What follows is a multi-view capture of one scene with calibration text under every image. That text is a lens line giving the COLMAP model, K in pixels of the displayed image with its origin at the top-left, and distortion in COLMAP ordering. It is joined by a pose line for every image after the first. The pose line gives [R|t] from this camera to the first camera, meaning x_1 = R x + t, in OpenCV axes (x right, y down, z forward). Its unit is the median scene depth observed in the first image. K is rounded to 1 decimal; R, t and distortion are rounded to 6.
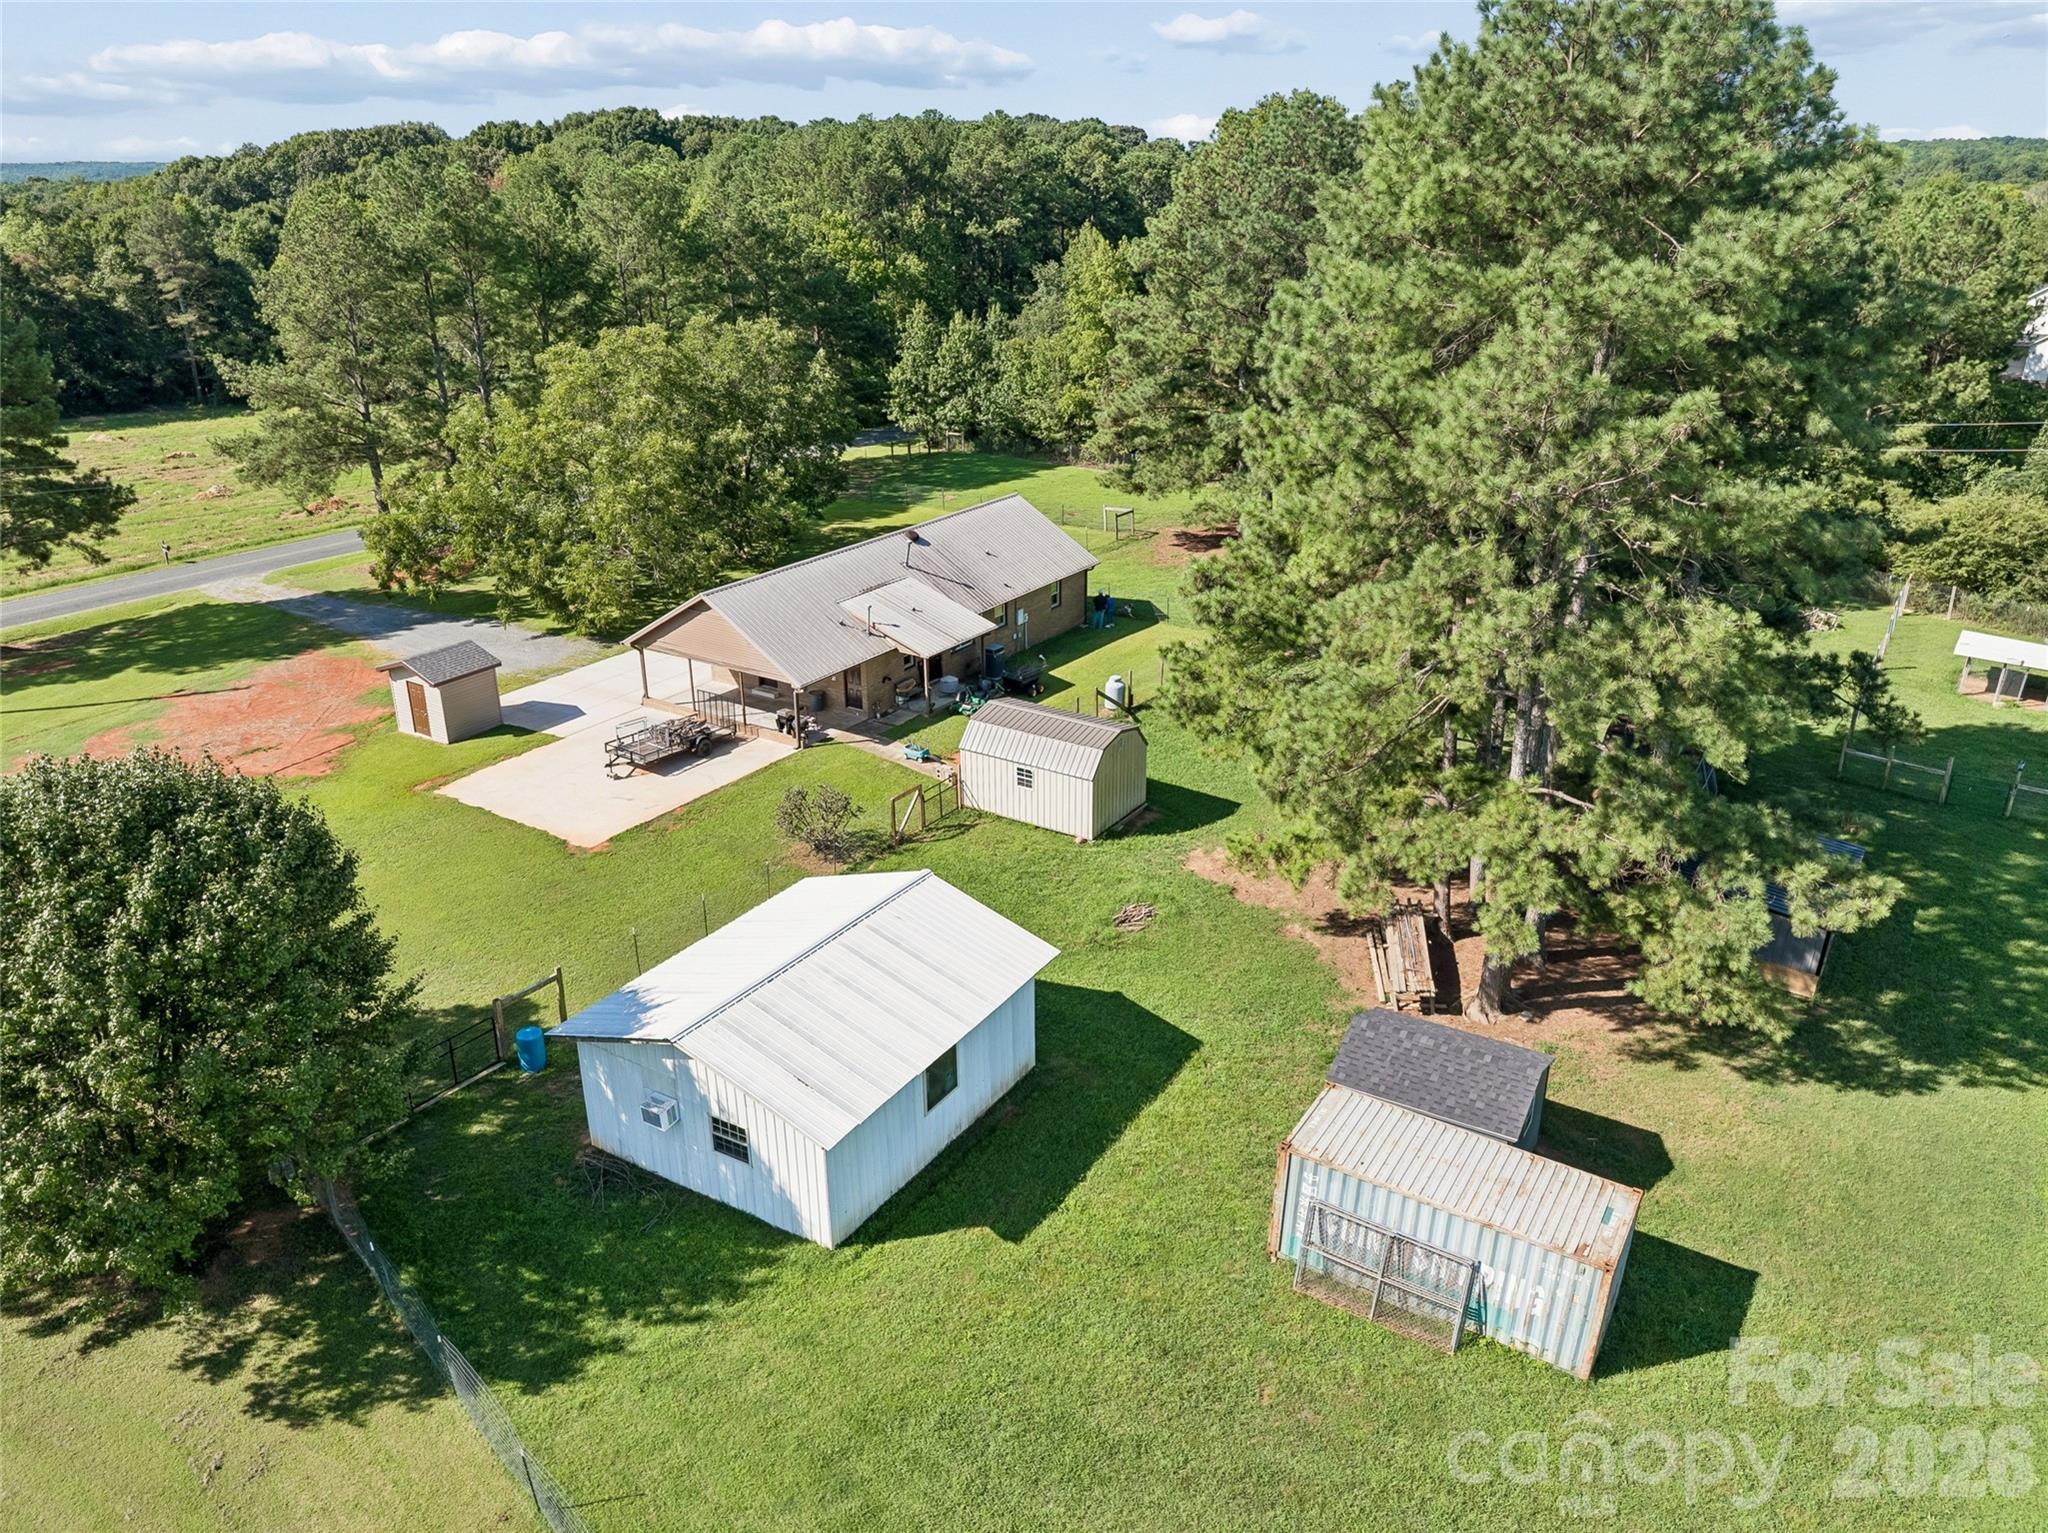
lens RADIAL K [[1452.6, 0, 1010.4], [0, 1452.6, 757.3], [0, 0, 1]] dist [-0.040971, 0.000400]
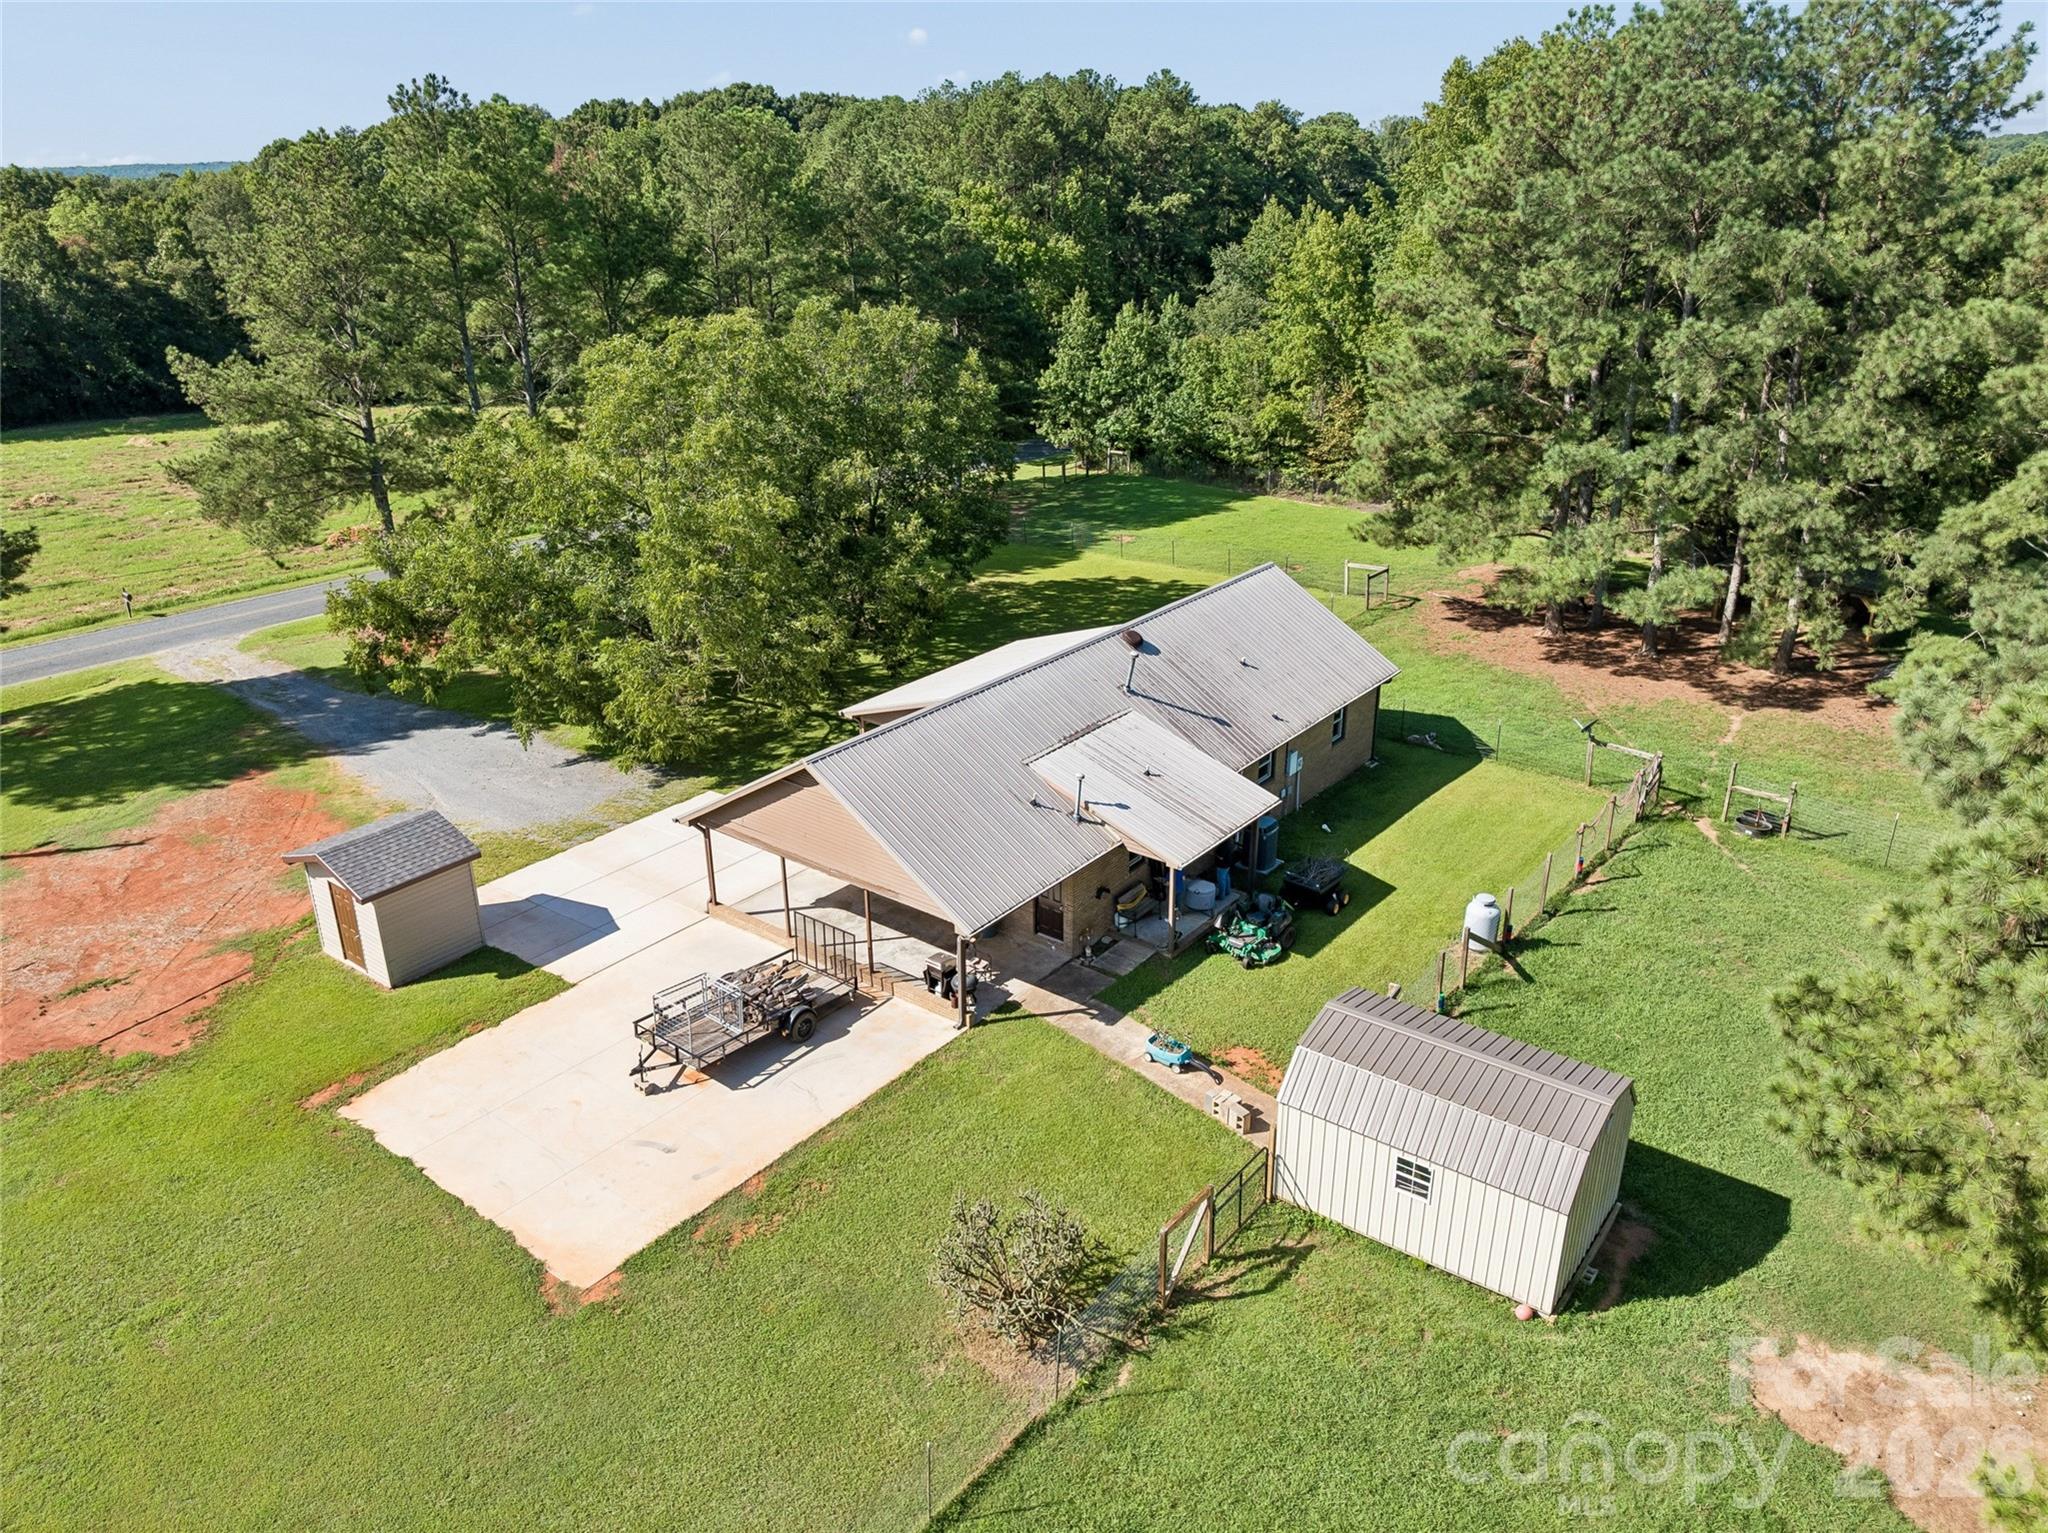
lens RADIAL K [[1444.9, 0, 1024.0], [0, 1444.9, 766.5], [0, 0, 1]] dist [-0.041556, -0.000948]
pose [[0.997891, 0.023419, -0.060538, -0.060597], [-0.022976, 0.999704, 0.008001, -0.080148], [0.060708, -0.006593, 0.998134, 0.288002]]
